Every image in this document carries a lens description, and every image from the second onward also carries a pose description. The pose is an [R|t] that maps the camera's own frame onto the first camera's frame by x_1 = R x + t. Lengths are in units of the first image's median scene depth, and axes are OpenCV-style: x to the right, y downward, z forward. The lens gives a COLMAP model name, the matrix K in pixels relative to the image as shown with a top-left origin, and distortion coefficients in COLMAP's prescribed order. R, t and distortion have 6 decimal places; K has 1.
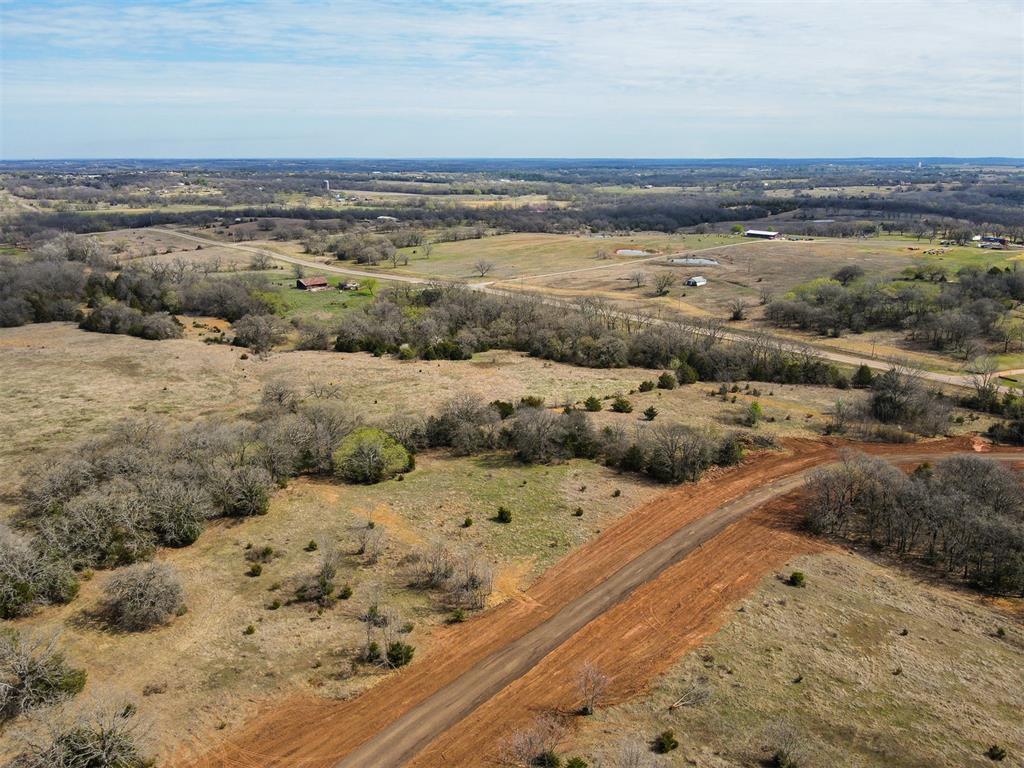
lens RADIAL K [[763.8, 0, 511.7], [0, 763.8, 383.2], [0, 0, 1]] dist [0.005746, -0.019187]
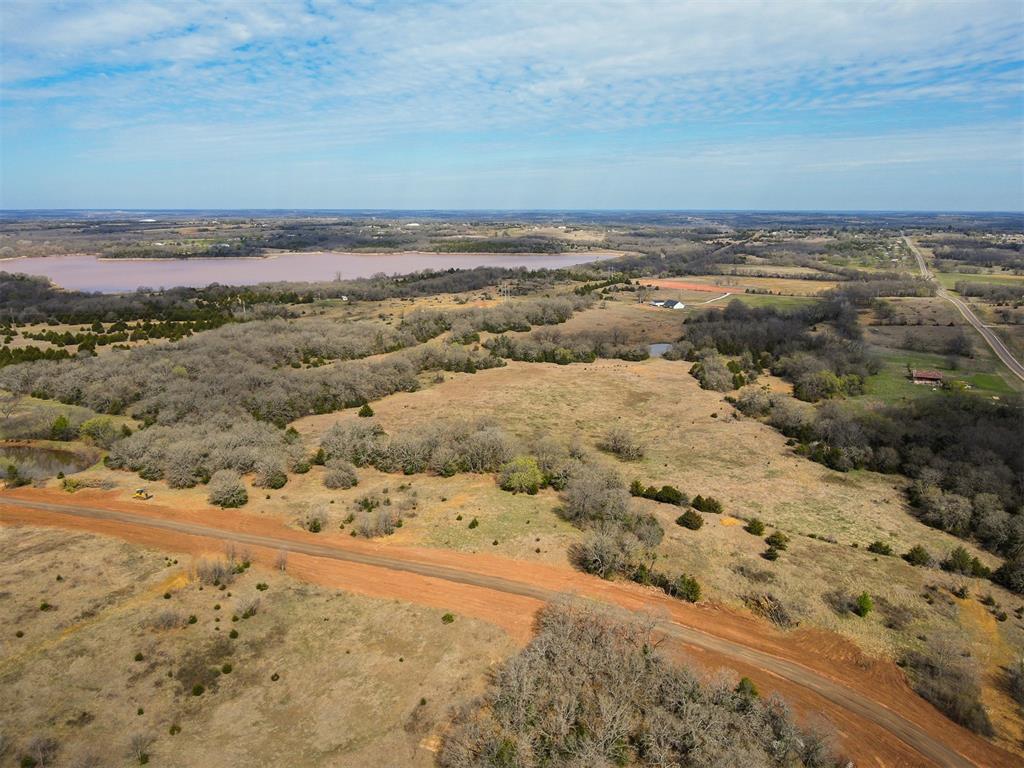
lens RADIAL K [[763.8, 0, 524.8], [0, 763.8, 385.1], [0, 0, 1]] dist [0.005746, -0.019187]
pose [[0.394927, 0.212203, -0.893870, 1.029718], [-0.264859, 0.957947, 0.110395, -0.223440], [0.879706, 0.193152, 0.434523, 0.279589]]
